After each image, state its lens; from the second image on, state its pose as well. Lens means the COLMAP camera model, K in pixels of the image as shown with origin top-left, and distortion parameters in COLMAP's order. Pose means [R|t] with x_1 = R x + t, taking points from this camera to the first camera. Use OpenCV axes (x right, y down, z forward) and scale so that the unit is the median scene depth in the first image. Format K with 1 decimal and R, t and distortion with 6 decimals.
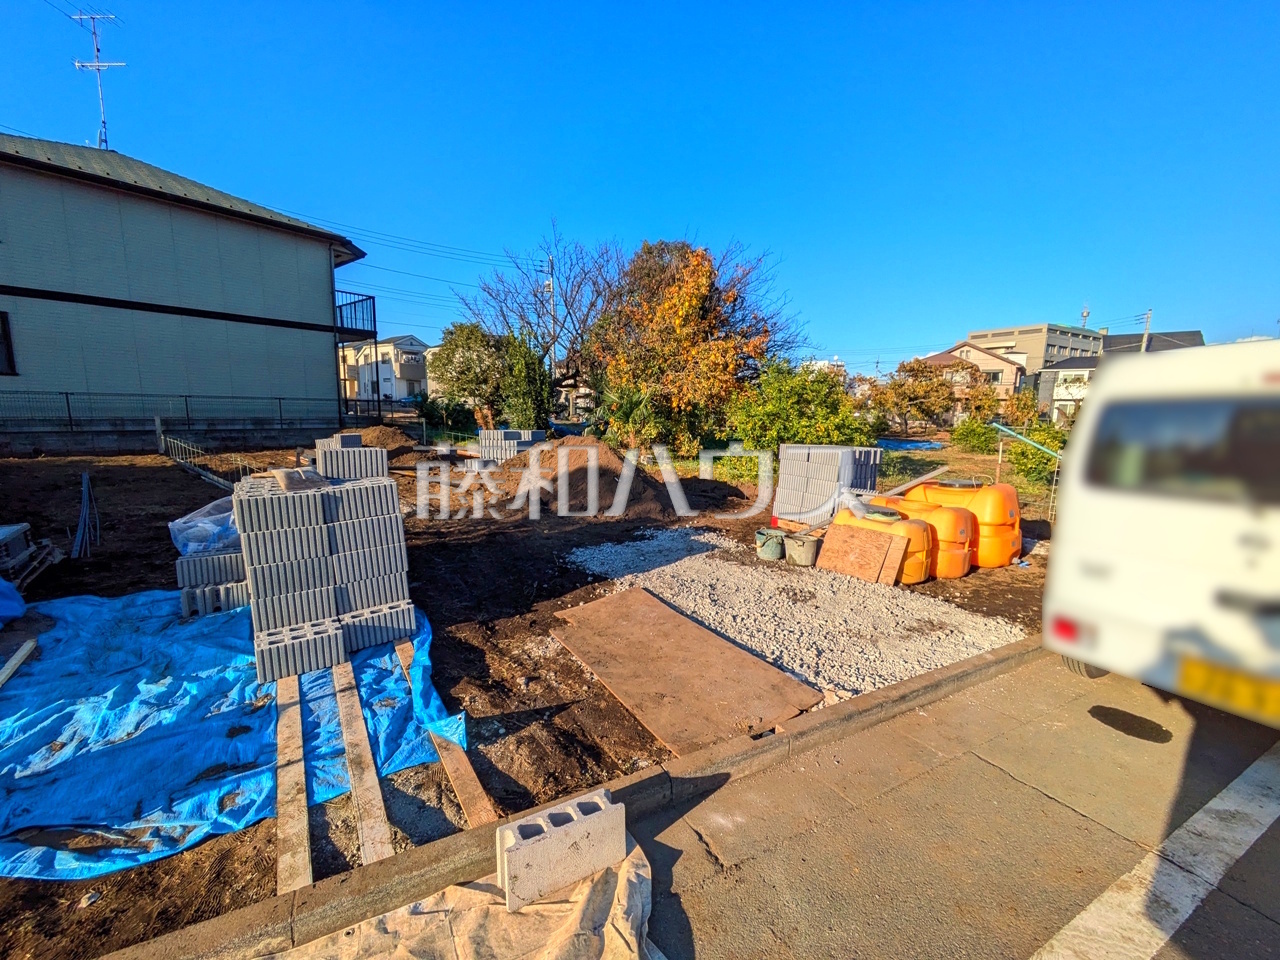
lens RADIAL K [[505.9, 0, 642.7], [0, 505.9, 481.8], [0, 0, 1]] dist [-0.000355, 0.000831]
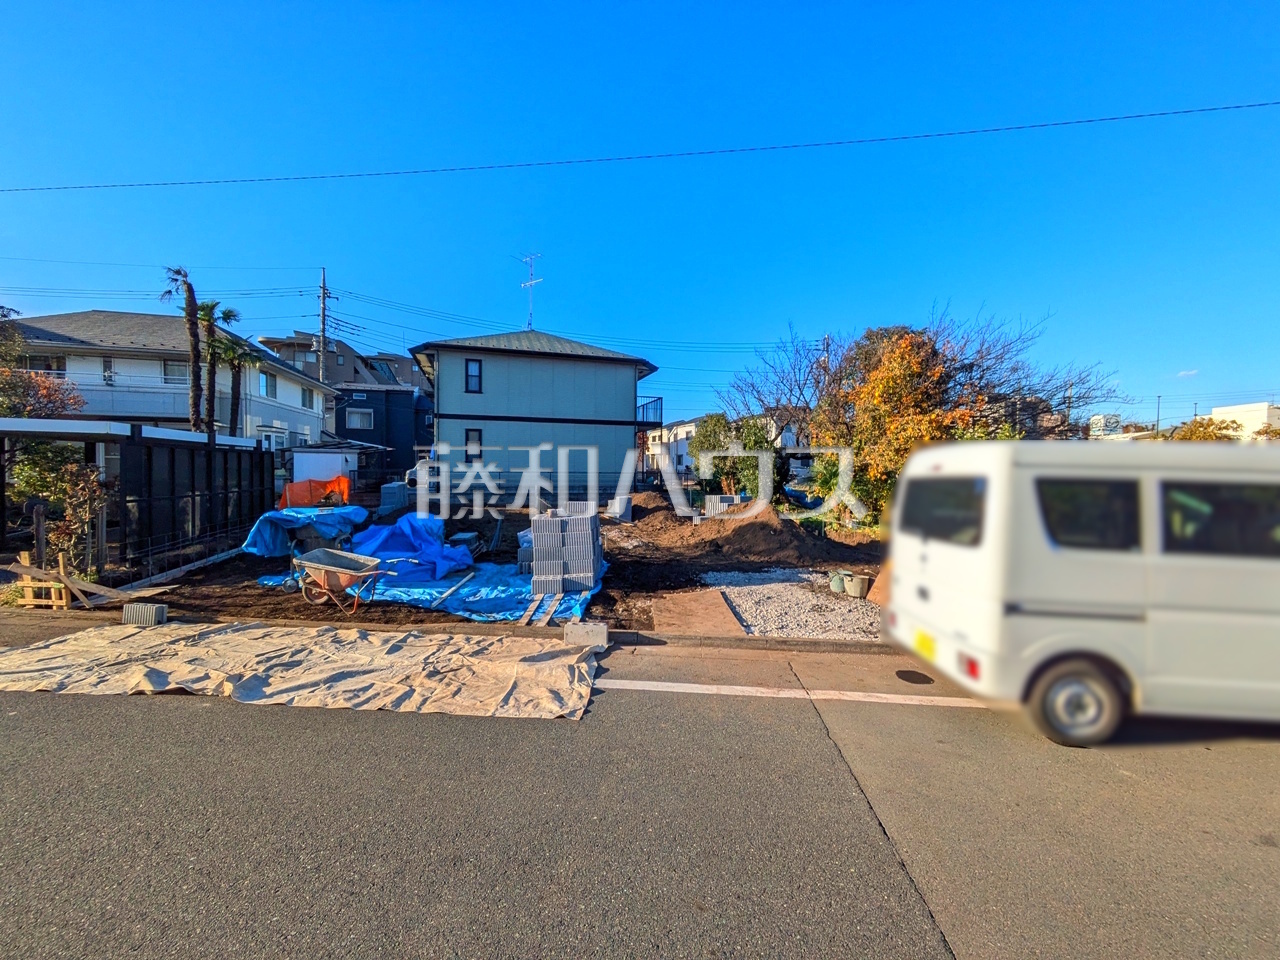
lens RADIAL K [[505.9, 0, 642.7], [0, 505.9, 481.8], [0, 0, 1]] dist [-0.000355, 0.000831]
pose [[0.838803, -0.002817, -0.544427, 0.420448], [-0.068182, 0.991570, -0.110179, 0.035485], [0.540148, 0.129539, 0.831540, -0.336909]]
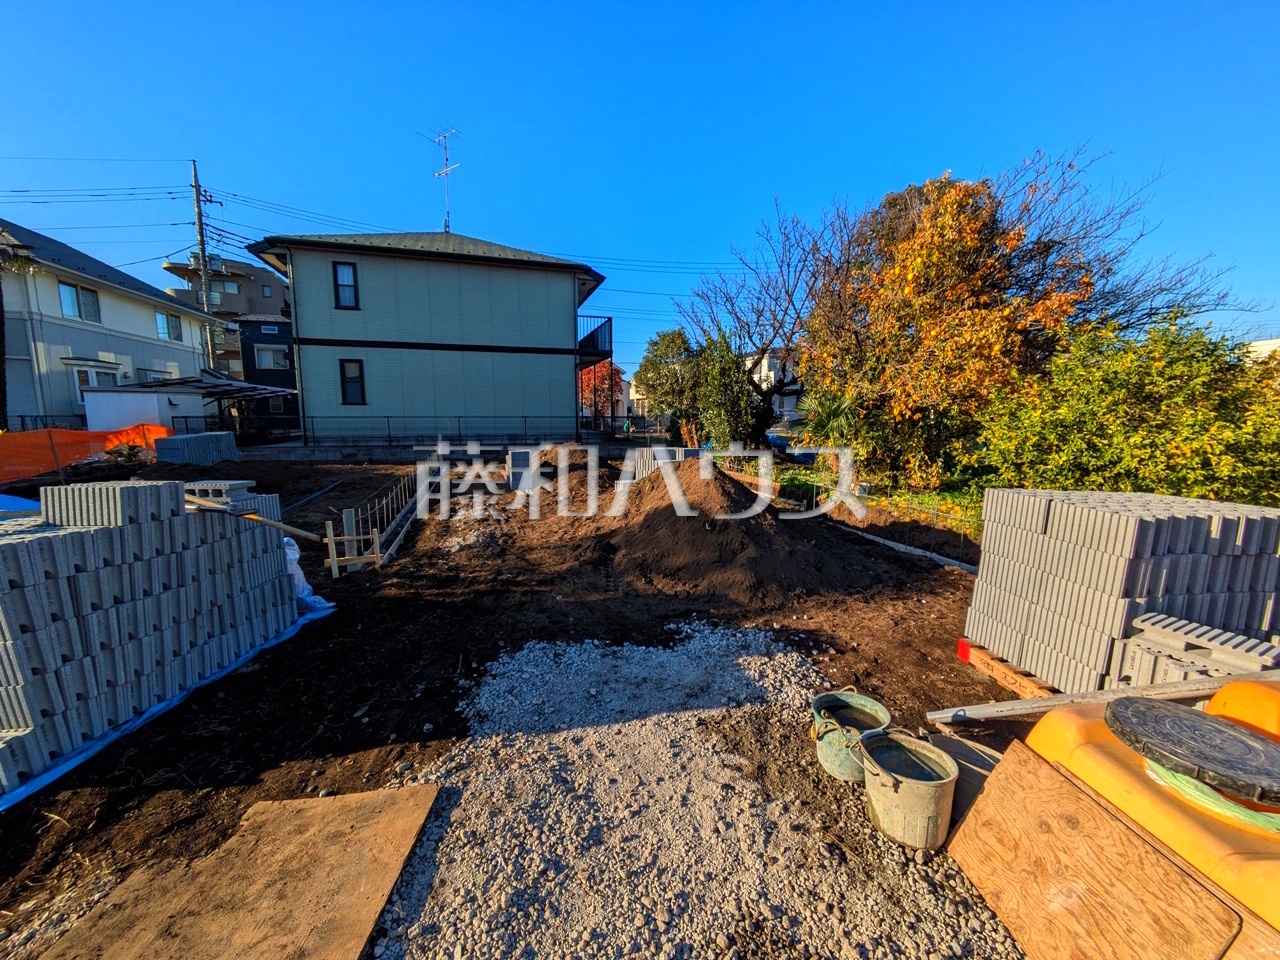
lens RADIAL K [[505.8, 0, 642.2], [0, 505.8, 480.2], [0, 0, 1]] dist [0.000761, 0.000893]
pose [[0.840930, 0.043065, -0.539428, 0.251265], [-0.058085, 0.998253, -0.010856, -0.057409], [0.538018, 0.040462, 0.841962, 0.421394]]
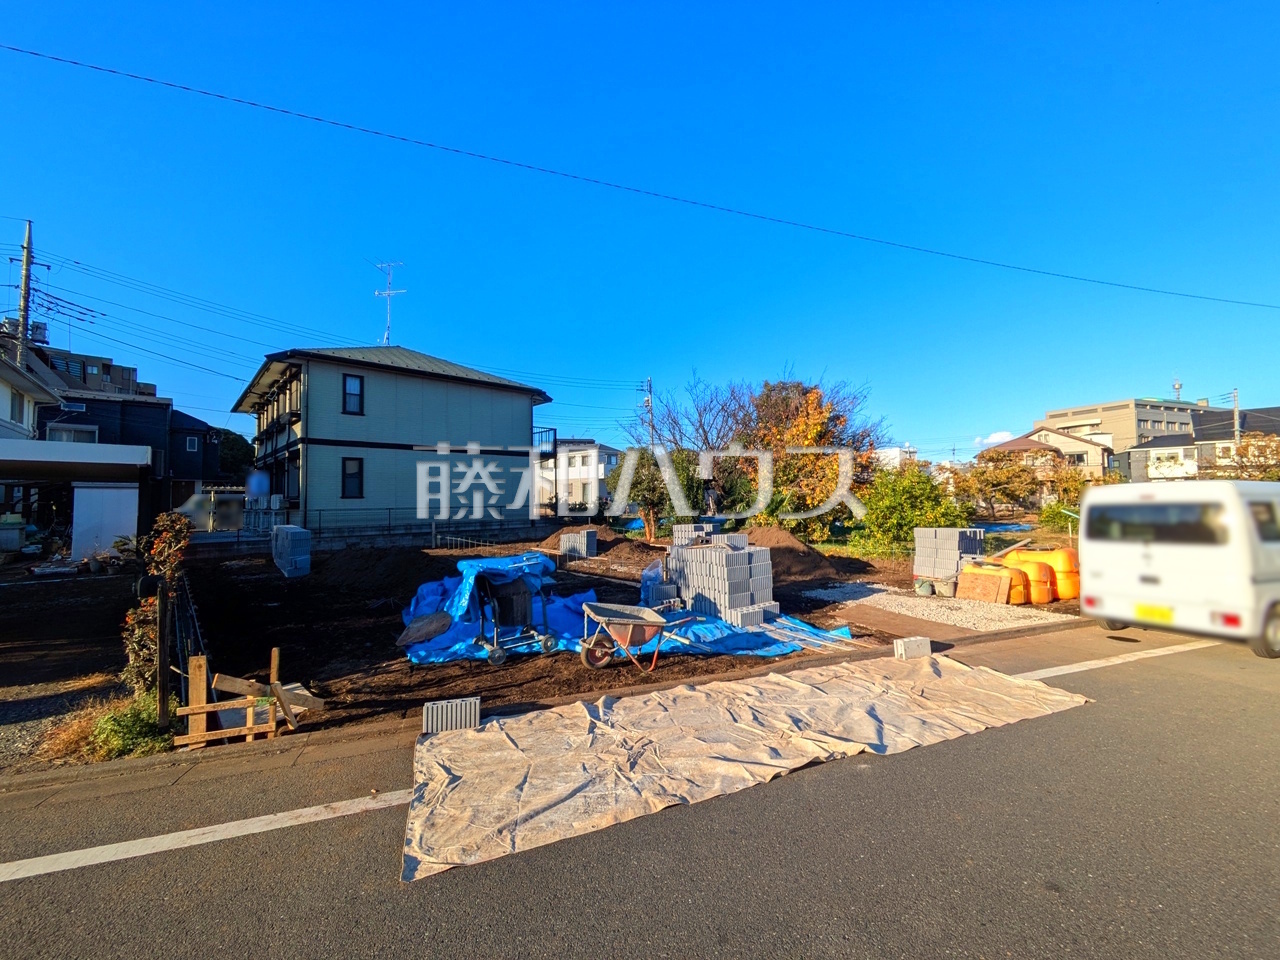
lens RADIAL K [[505.8, 0, 642.2], [0, 505.8, 480.2], [0, 0, 1]] dist [0.000761, 0.000893]
pose [[0.991761, -0.039809, -0.121757, -0.359584], [0.016783, 0.982674, -0.184580, 0.054235], [0.126996, 0.181015, 0.975246, -0.653464]]
